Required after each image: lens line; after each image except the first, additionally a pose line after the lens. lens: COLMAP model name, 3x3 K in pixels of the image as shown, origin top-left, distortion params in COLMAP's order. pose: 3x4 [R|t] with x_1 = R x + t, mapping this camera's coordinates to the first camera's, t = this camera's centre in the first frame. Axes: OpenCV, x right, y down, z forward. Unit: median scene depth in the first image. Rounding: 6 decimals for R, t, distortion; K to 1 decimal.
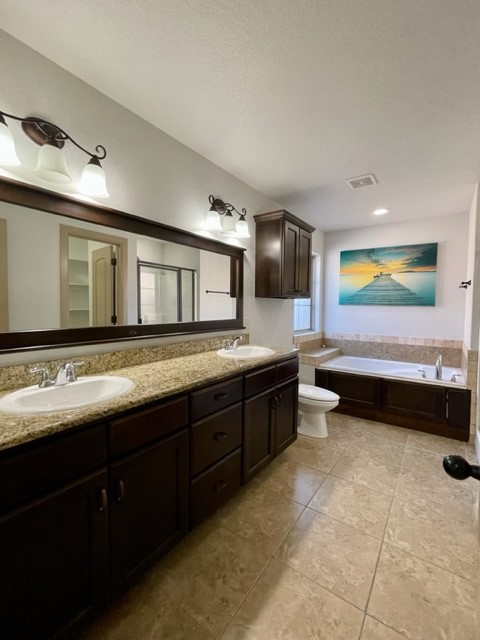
lens RADIAL K [[278.2, 0, 246.2], [0, 278.2, 320.3], [0, 0, 1]] dist [-0.004965, 0.000336]
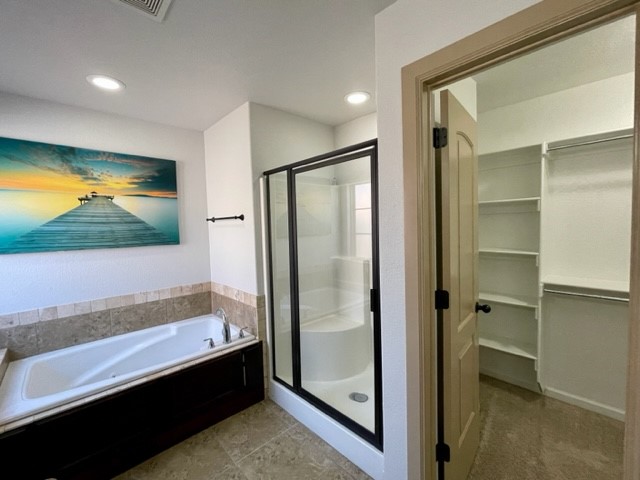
lens RADIAL K [[278.2, 0, 319.1], [0, 278.2, 241.3], [0, 0, 1]] dist [-0.004965, 0.000336]
pose [[0.200599, -0.075097, 0.976791, 0.006704], [0.079012, 0.995050, 0.060275, -0.071330], [-0.976482, 0.065087, 0.205539, 0.446088]]
